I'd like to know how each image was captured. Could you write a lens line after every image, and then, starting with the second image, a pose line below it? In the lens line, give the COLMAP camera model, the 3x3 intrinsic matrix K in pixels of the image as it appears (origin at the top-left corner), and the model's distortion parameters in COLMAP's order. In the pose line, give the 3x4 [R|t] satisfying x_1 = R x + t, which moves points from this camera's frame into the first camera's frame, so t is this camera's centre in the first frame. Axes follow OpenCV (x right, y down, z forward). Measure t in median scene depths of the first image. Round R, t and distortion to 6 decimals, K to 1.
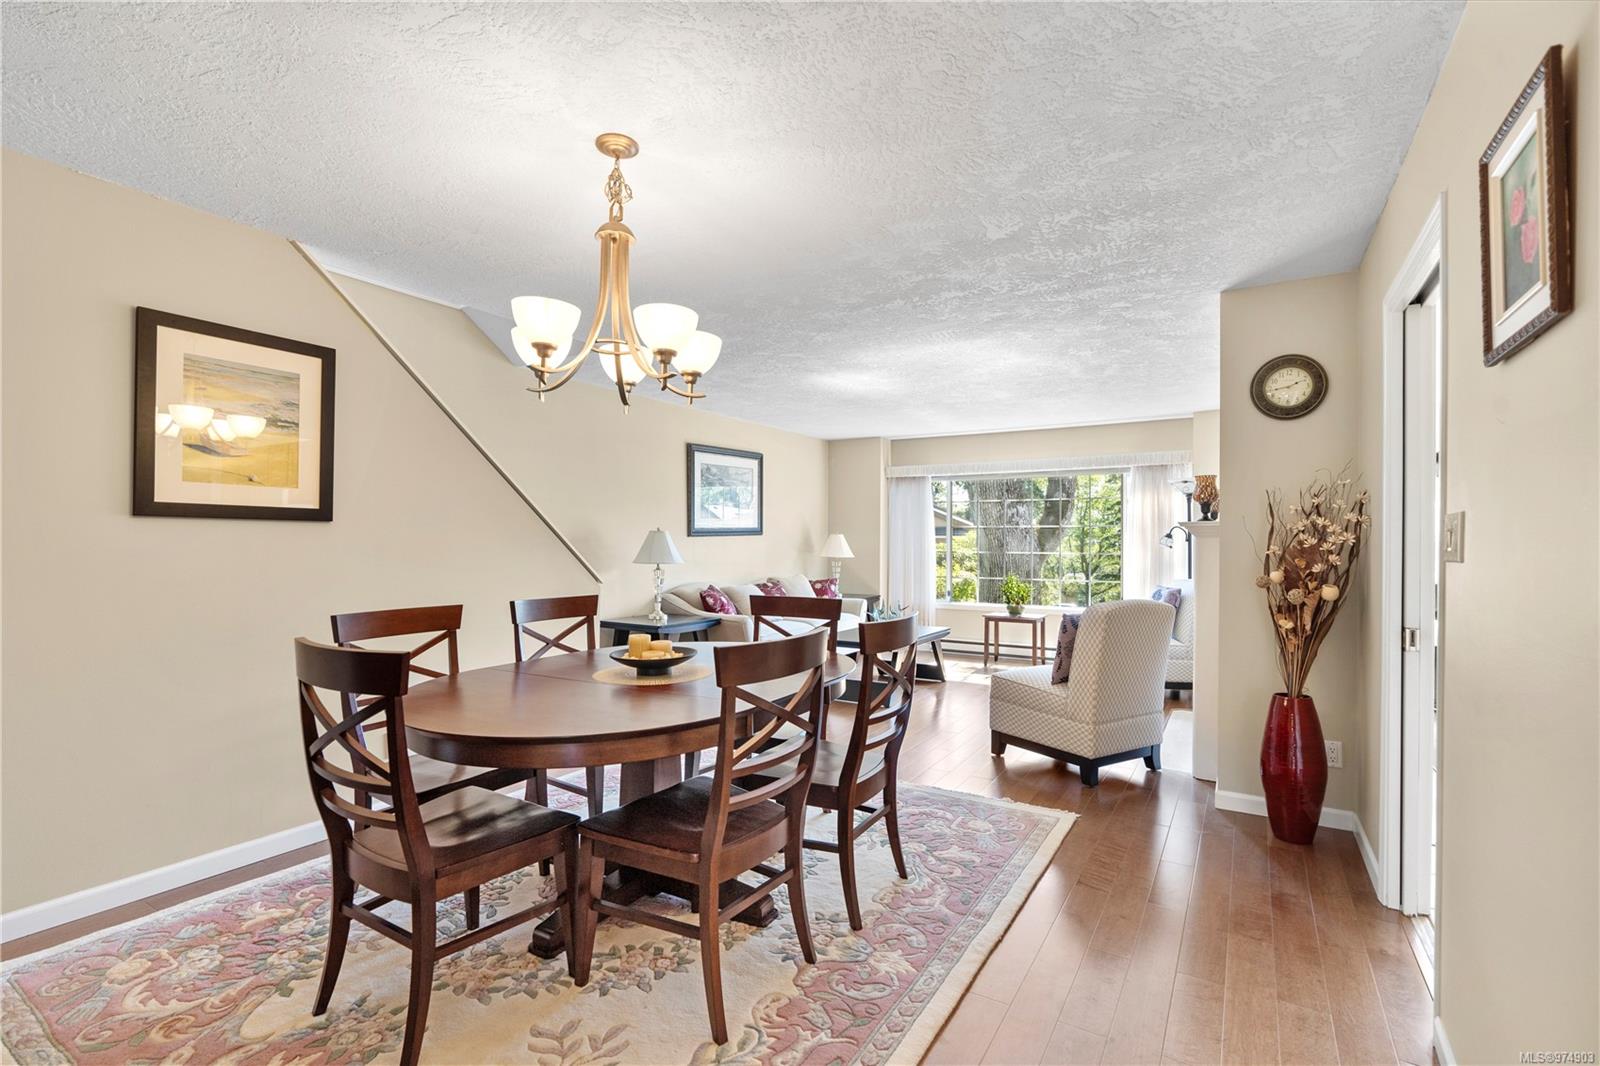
lens RADIAL K [[731.5, 0, 799.1], [0, 731.5, 538.5], [0, 0, 1]] dist [-0.005728, 0.003684]
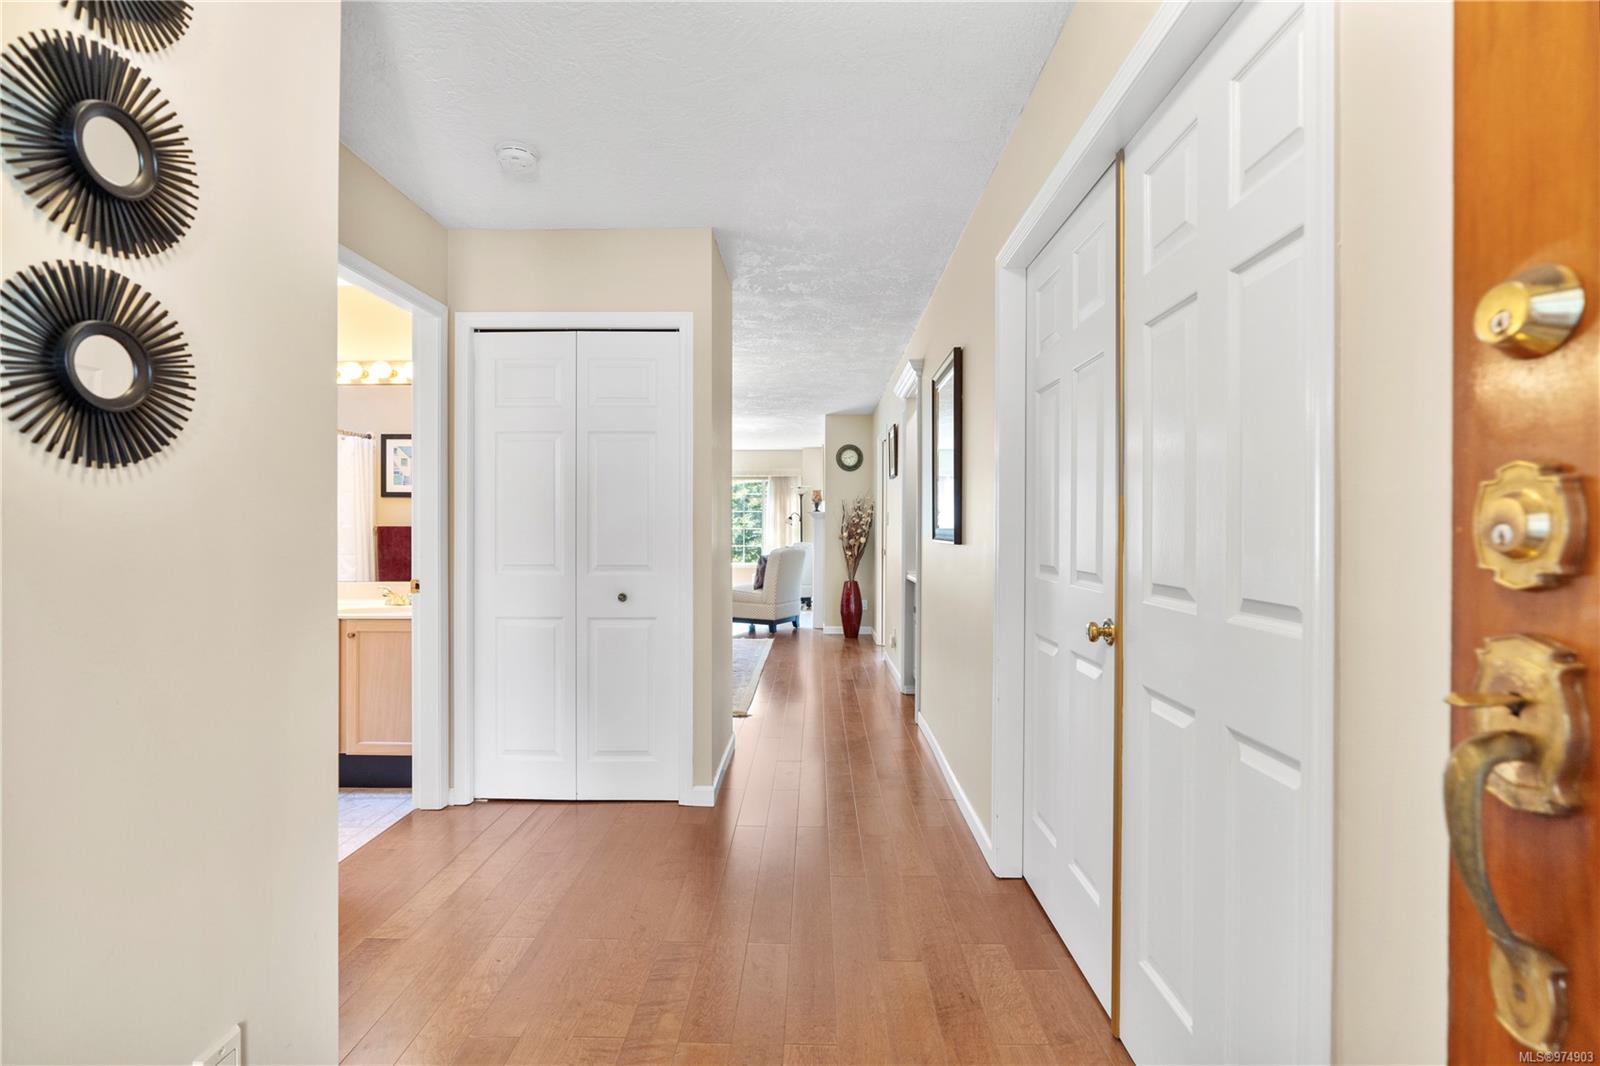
lens RADIAL K [[731.5, 0, 800.6], [0, 731.5, 528.8], [0, 0, 1]] dist [-0.005728, 0.003684]
pose [[0.859375, -0.007431, 0.511292, -0.751141], [-0.000645, 0.999878, 0.015615, -0.007094], [-0.511346, -0.013749, 0.859265, -1.062458]]
